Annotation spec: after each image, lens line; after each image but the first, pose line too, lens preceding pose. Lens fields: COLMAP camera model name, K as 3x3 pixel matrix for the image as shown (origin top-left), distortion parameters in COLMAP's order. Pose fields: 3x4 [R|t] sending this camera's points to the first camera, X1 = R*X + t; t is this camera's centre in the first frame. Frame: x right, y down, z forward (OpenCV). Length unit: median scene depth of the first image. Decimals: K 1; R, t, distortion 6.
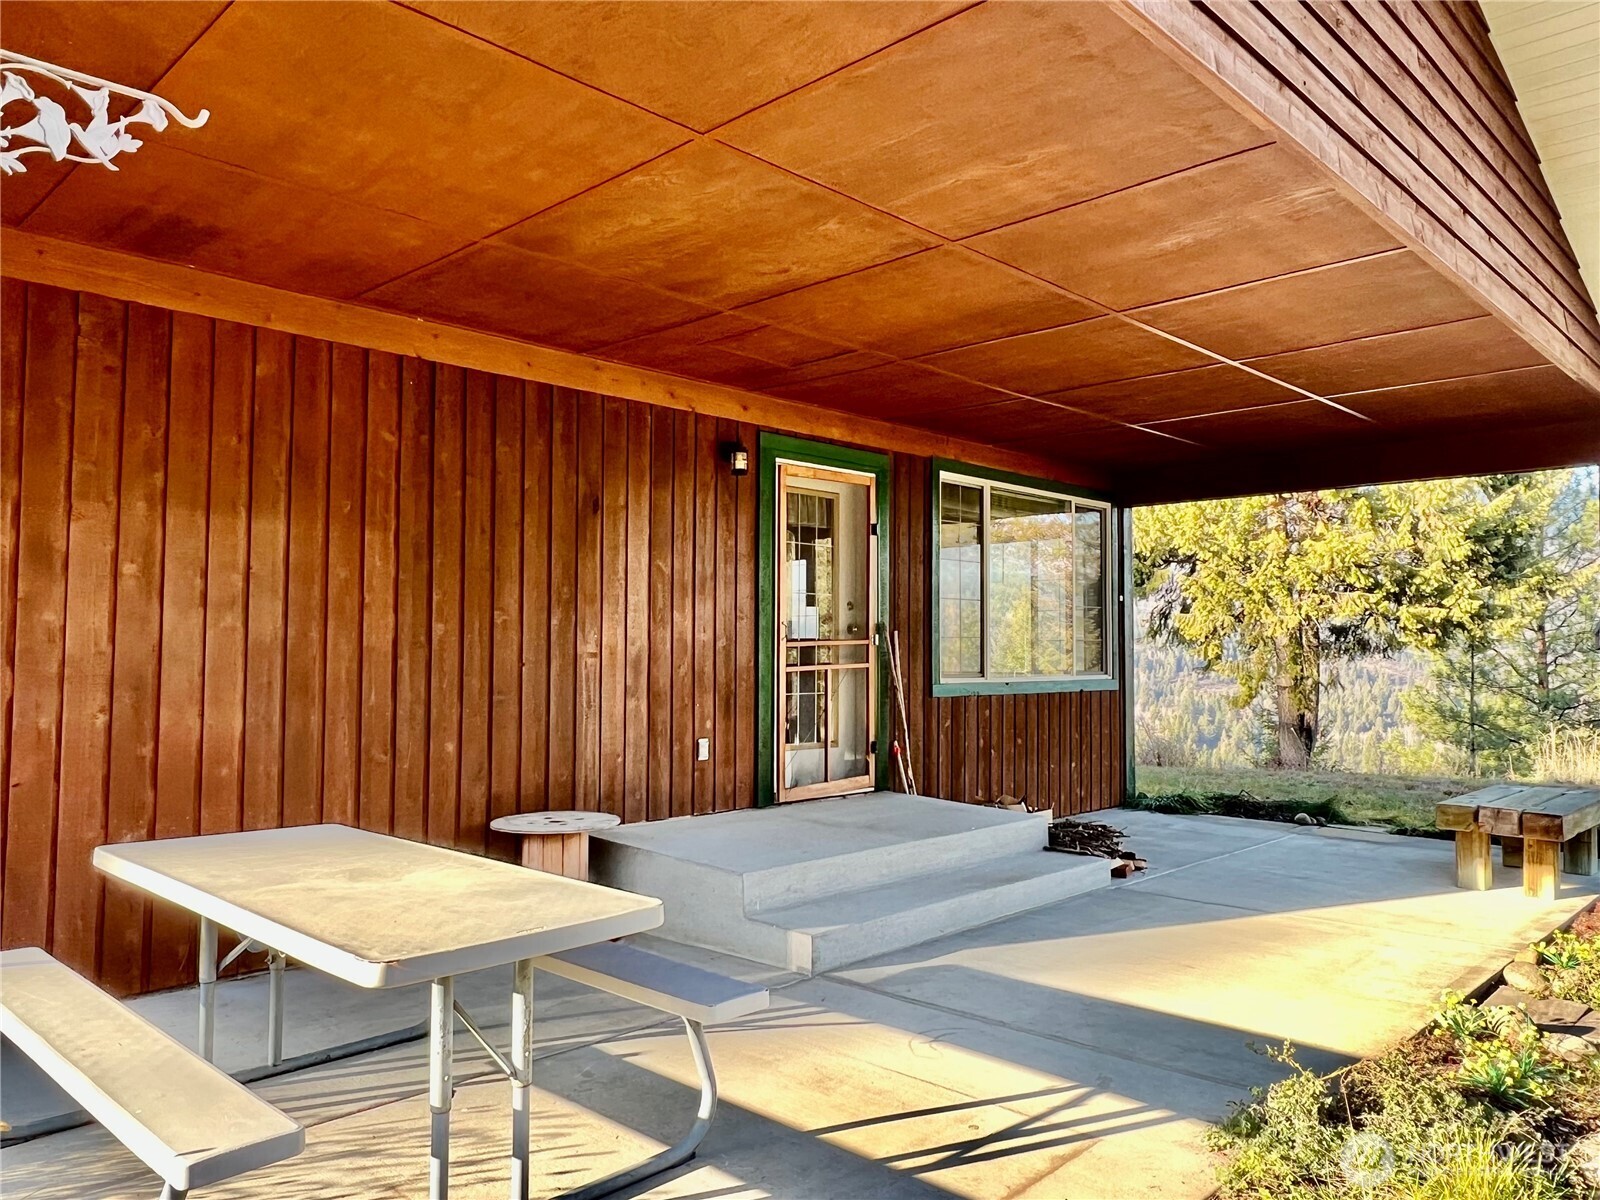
lens RADIAL K [[1142.5, 0, 794.4], [0, 1142.5, 599.6], [0, 0, 1]] dist [0.006340, -0.004802]
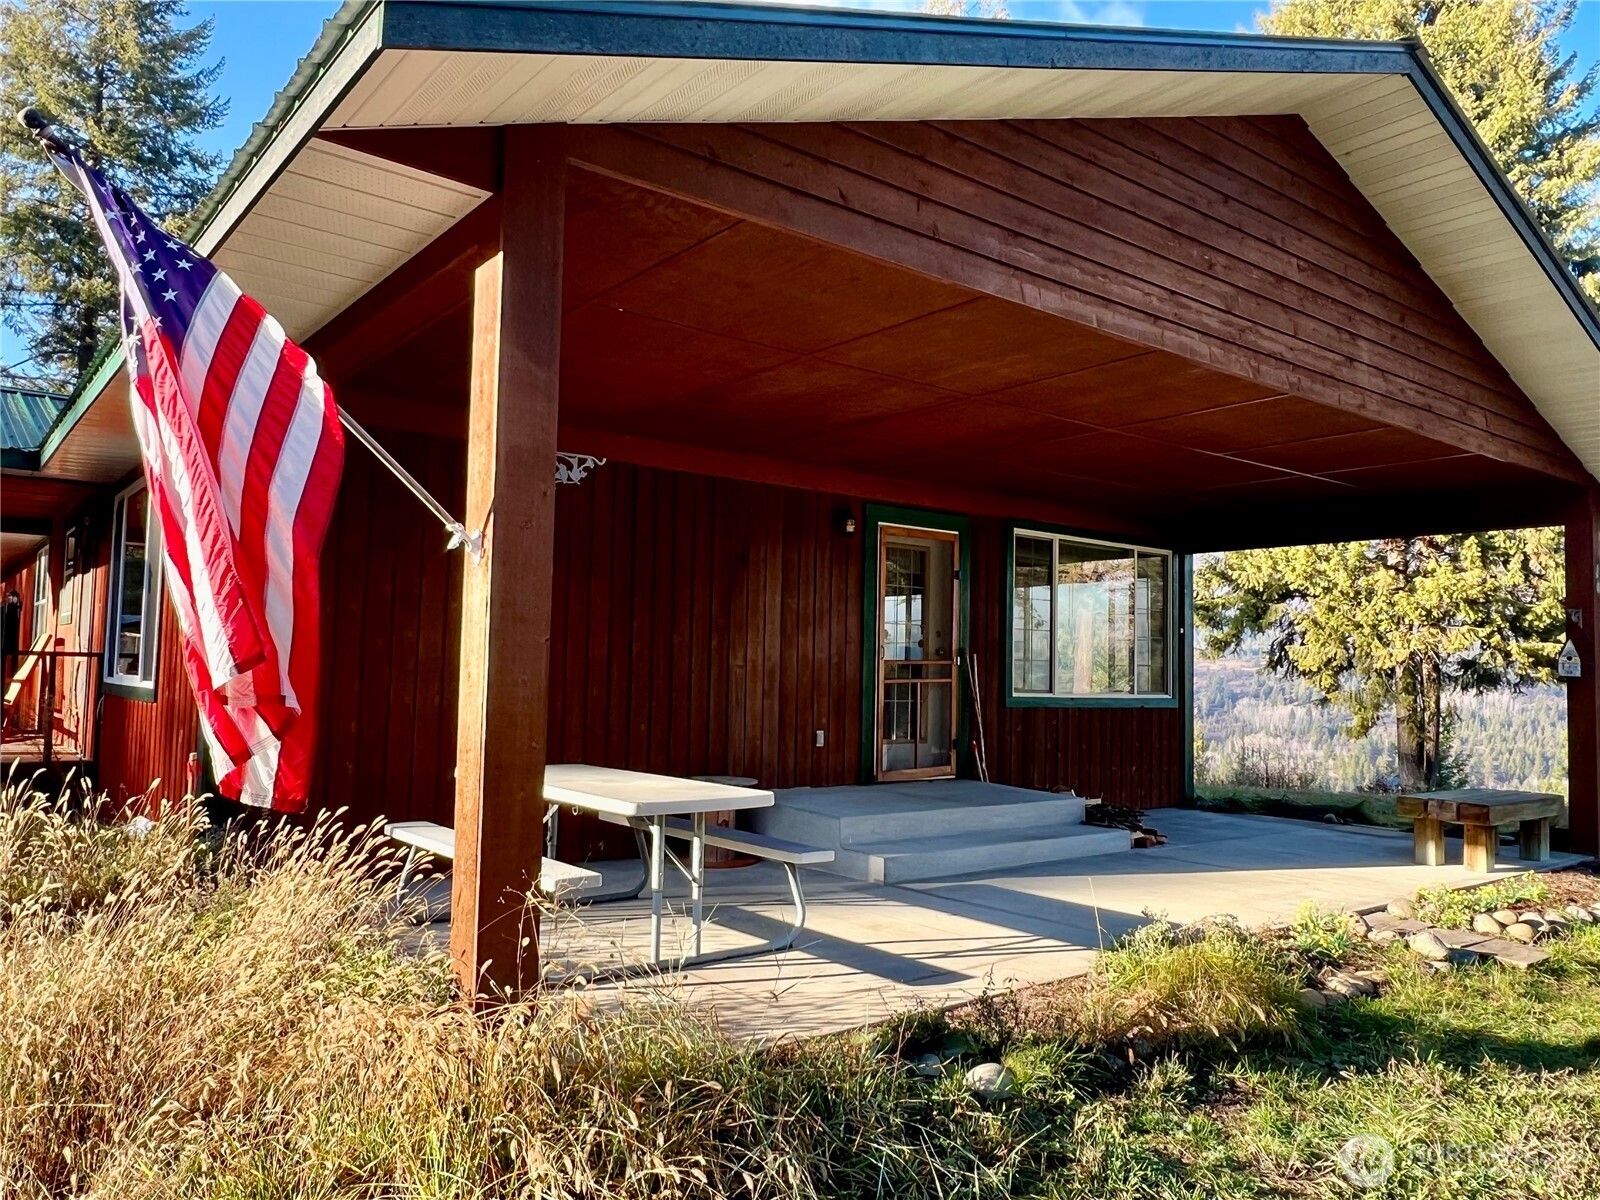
lens RADIAL K [[1142.5, 0, 796.0], [0, 1142.5, 598.6], [0, 0, 1]] dist [0.006340, -0.004802]
pose [[0.991483, 0.007973, -0.129992, 0.057380], [-0.011174, 0.999652, -0.023912, -0.001892], [0.129756, 0.025161, 0.991227, -0.302483]]
